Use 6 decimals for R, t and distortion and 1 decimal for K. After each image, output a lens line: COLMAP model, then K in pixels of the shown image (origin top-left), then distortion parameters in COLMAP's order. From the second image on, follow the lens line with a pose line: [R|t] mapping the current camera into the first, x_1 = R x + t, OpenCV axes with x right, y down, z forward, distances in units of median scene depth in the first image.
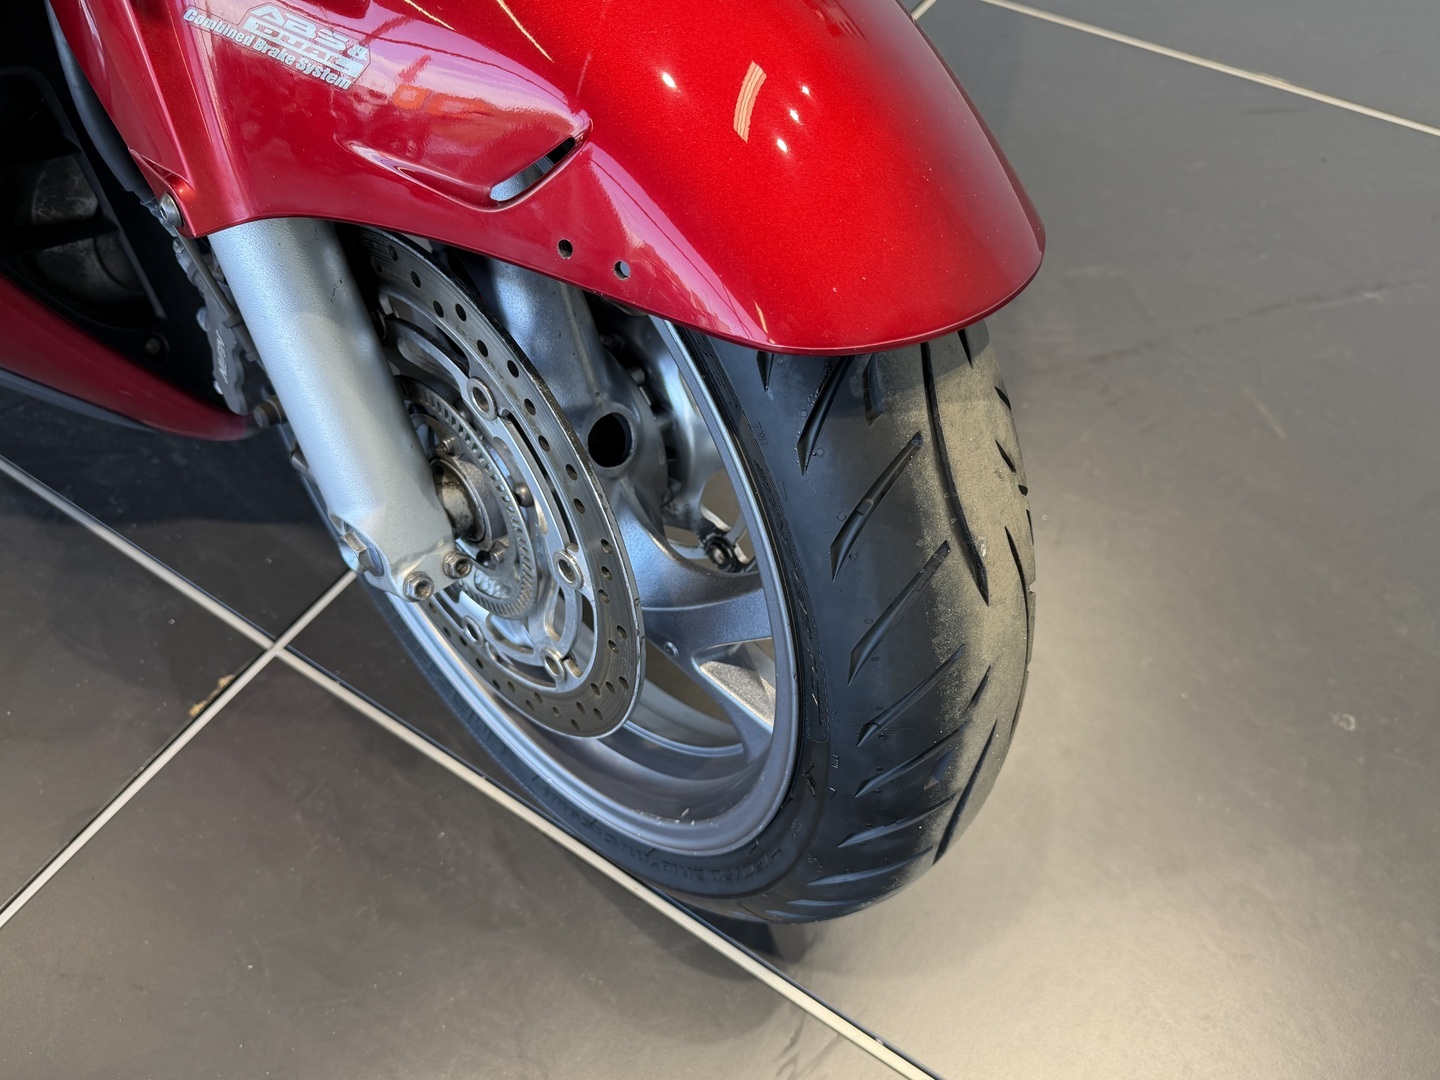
lens RADIAL K [[1104.6, 0, 712.6], [0, 1104.6, 543.2], [0, 0, 1]] dist [0.067210, -0.100628]
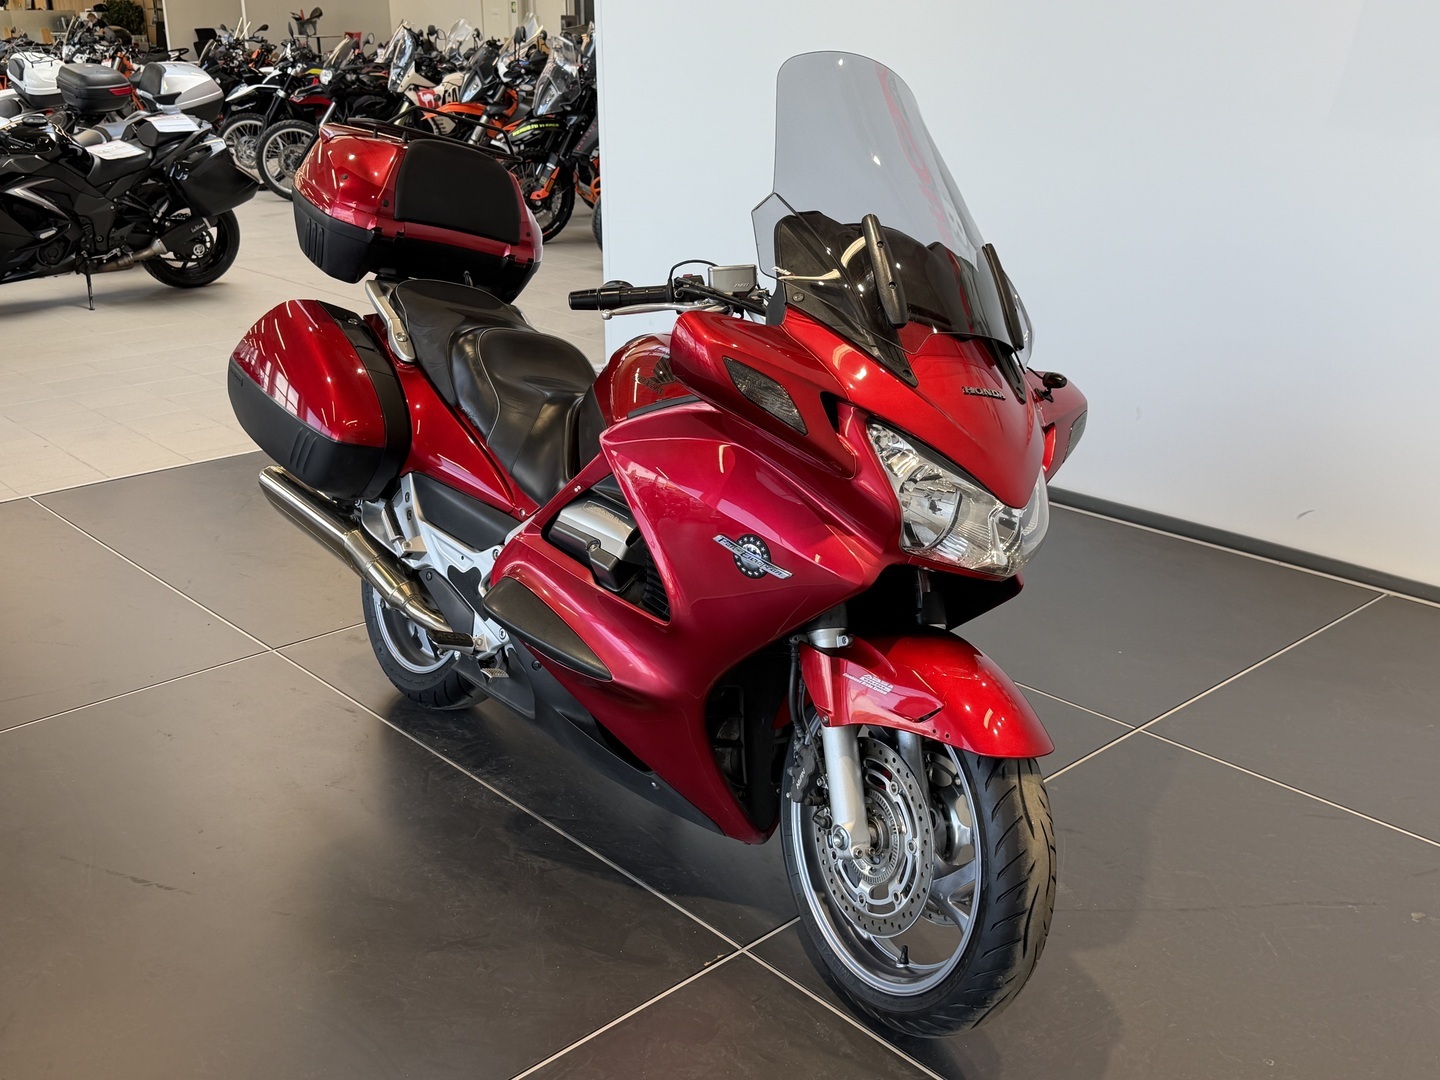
lens RADIAL K [[1481.2, 0, 697.8], [0, 1481.2, 532.4], [0, 0, 1]] dist [0.115042, -0.010877]
pose [[0.966442, 0.103450, -0.235134, 0.189026], [-0.218149, 0.813854, -0.538566, 1.768014], [0.135650, 0.571787, 0.809110, -3.100956]]
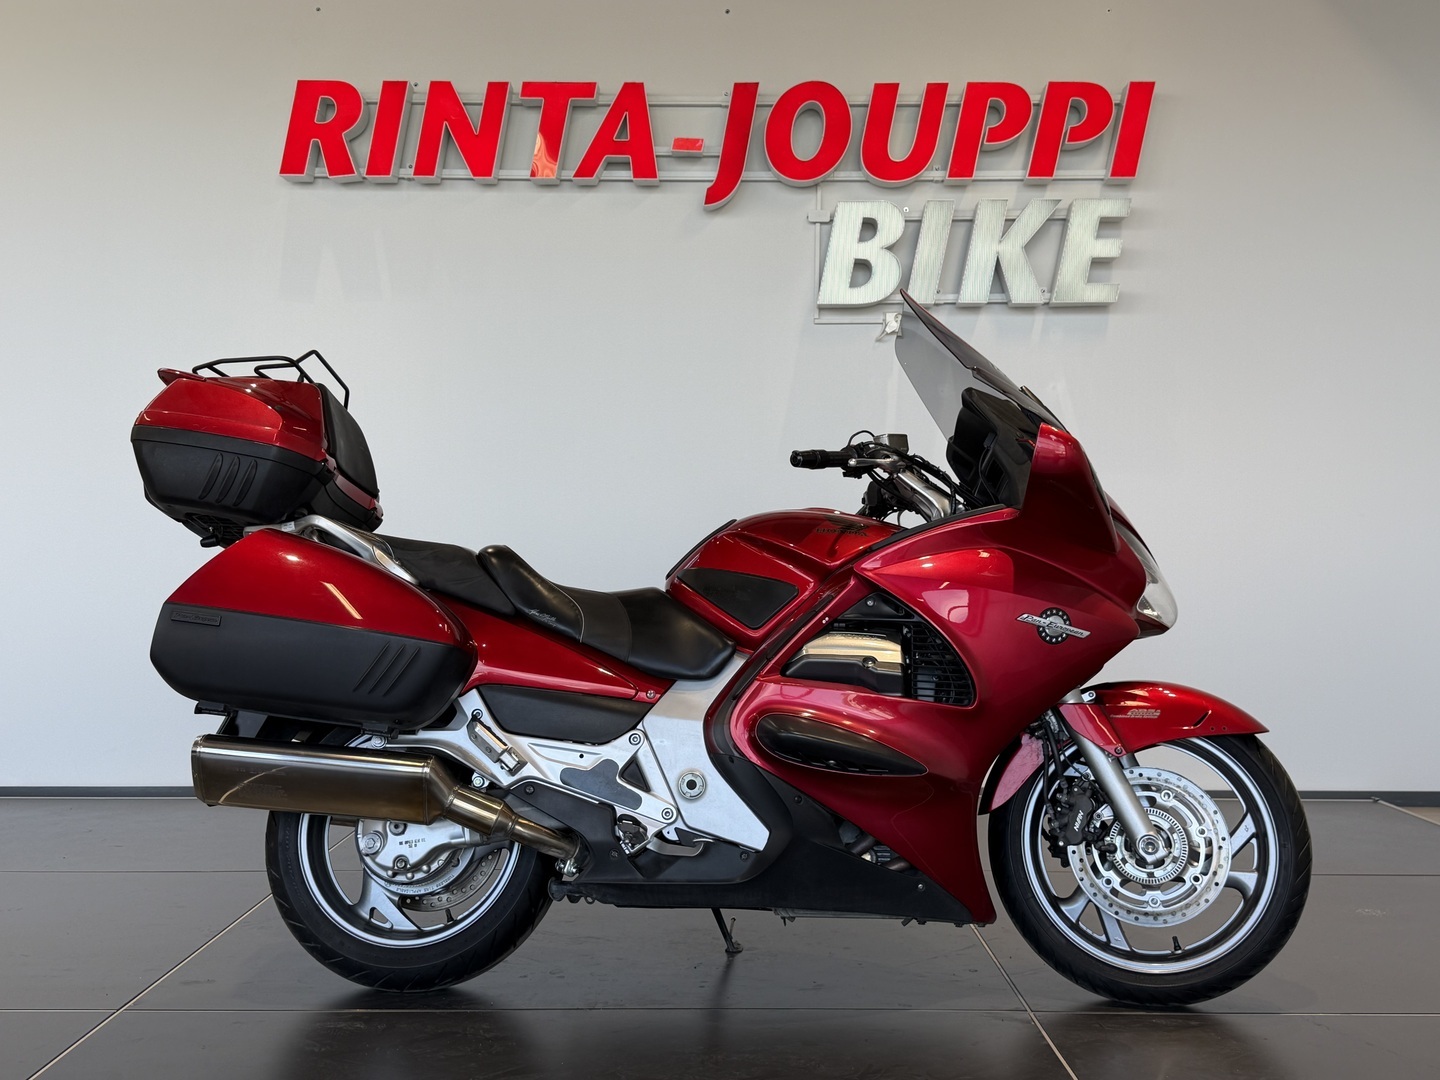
lens RADIAL K [[1481.2, 0, 697.8], [0, 1481.2, 532.4], [0, 0, 1]] dist [0.115042, -0.010877]
pose [[0.836847, 0.040266, 0.545954, -4.917454], [0.423694, 0.583879, -0.692508, 2.514303], [-0.346656, 0.810841, 0.471557, -1.903285]]
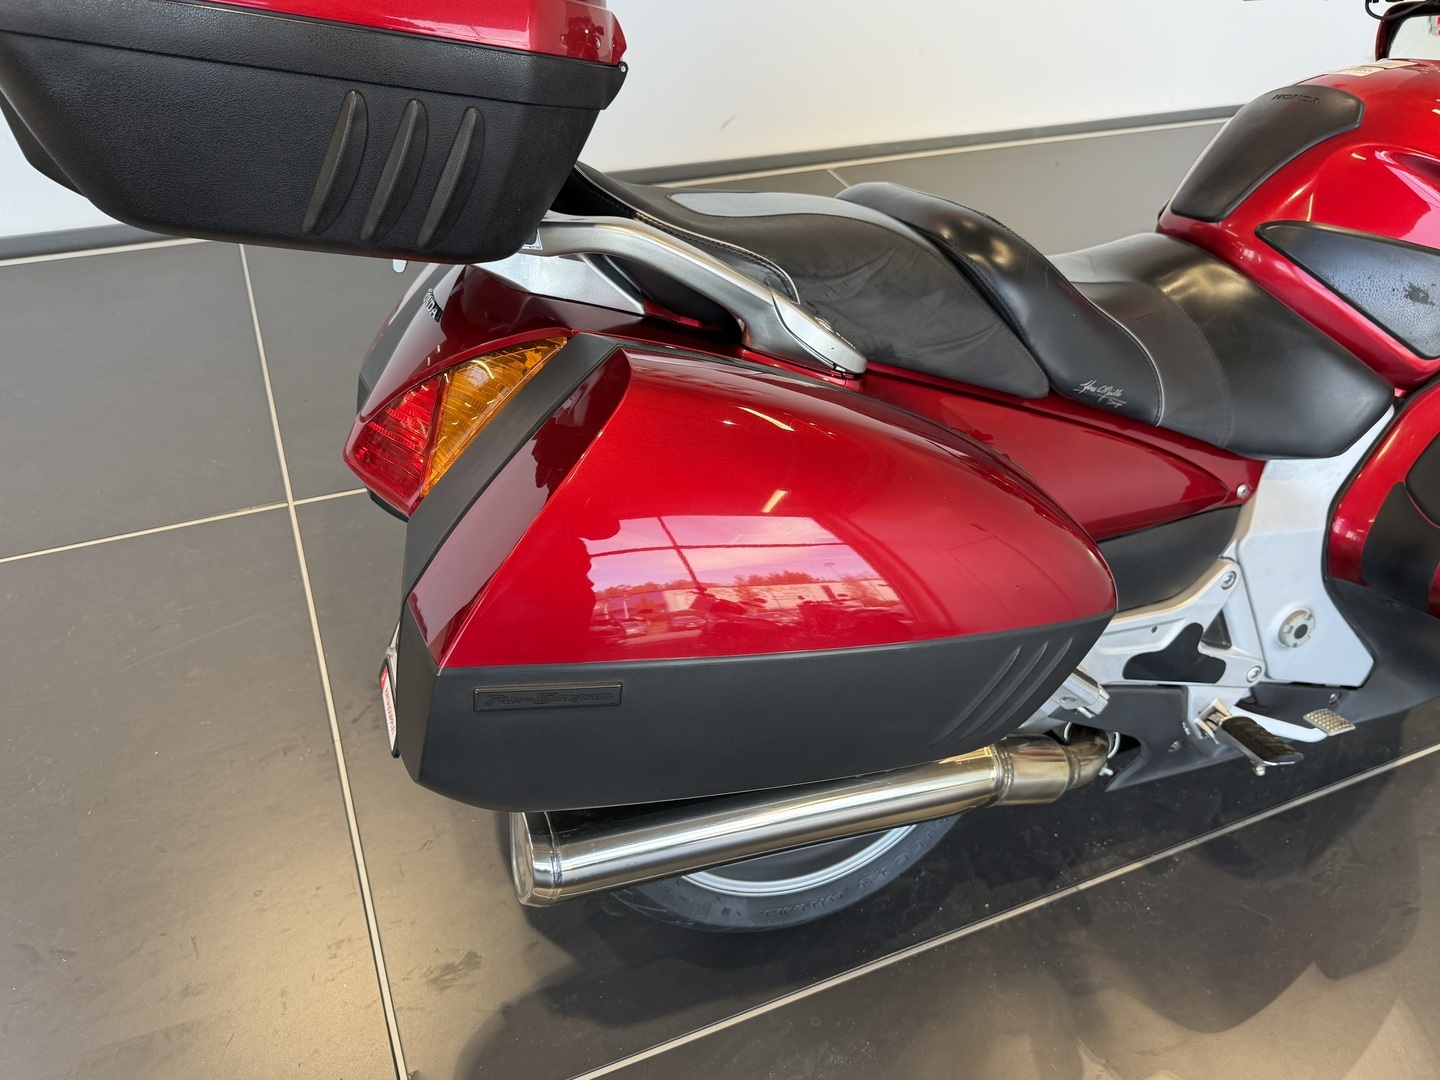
lens RADIAL K [[1104.6, 0, 712.6], [0, 1104.6, 543.2], [0, 0, 1]] dist [0.067210, -0.100628]
pose [[0.548964, -0.490763, 0.676602, -4.194722], [0.633205, 0.772579, 0.046624, -2.024813], [-0.545609, 0.402833, 0.734872, 0.333080]]
